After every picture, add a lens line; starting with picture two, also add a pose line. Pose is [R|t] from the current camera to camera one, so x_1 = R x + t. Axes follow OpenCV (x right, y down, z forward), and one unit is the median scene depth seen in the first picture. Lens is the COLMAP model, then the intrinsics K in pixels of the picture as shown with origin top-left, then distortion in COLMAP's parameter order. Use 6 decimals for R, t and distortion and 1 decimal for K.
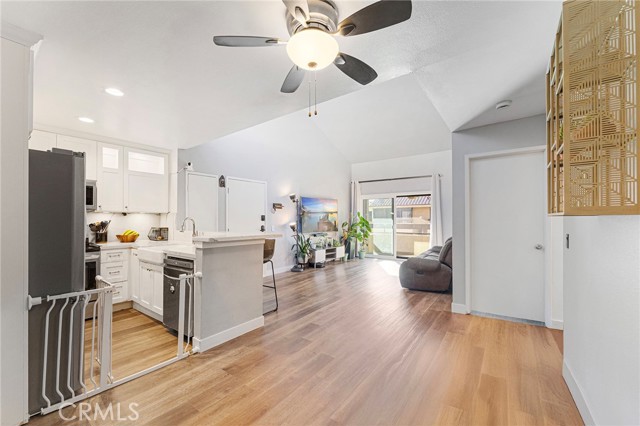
lens RADIAL K [[255.5, 0, 318.4], [0, 255.5, 215.3], [0, 0, 1]] dist [-0.001530, -0.000282]
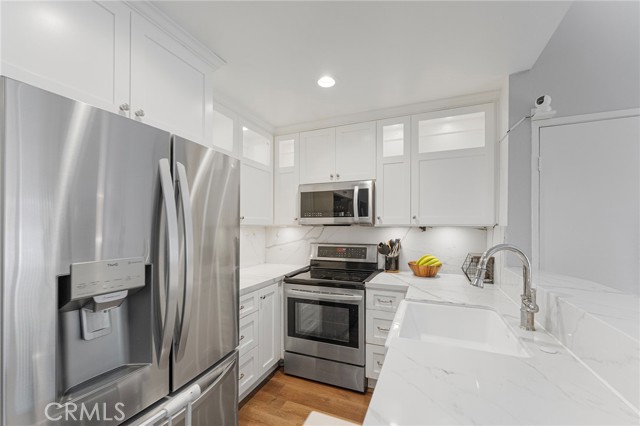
lens RADIAL K [[261.1, 0, 321.6], [0, 261.1, 226.5], [0, 0, 1]] dist [0.000071, 0.000001]
pose [[0.242685, 0.005242, -0.970091, -0.136690], [0.012435, 0.999886, 0.008514, -0.011779], [0.970025, -0.014129, 0.242592, 0.393921]]
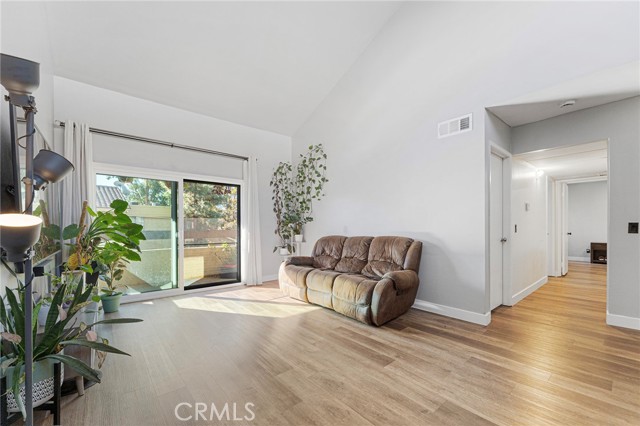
lens RADIAL K [[262.8, 0, 319.1], [0, 262.8, 228.0], [0, 0, 1]] dist [-0.000842, -0.000110]
pose [[0.224638, -0.003745, 0.974435, -0.230134], [-0.005357, 0.999973, 0.005078, 0.034587], [-0.974427, -0.006361, 0.224612, 0.728757]]
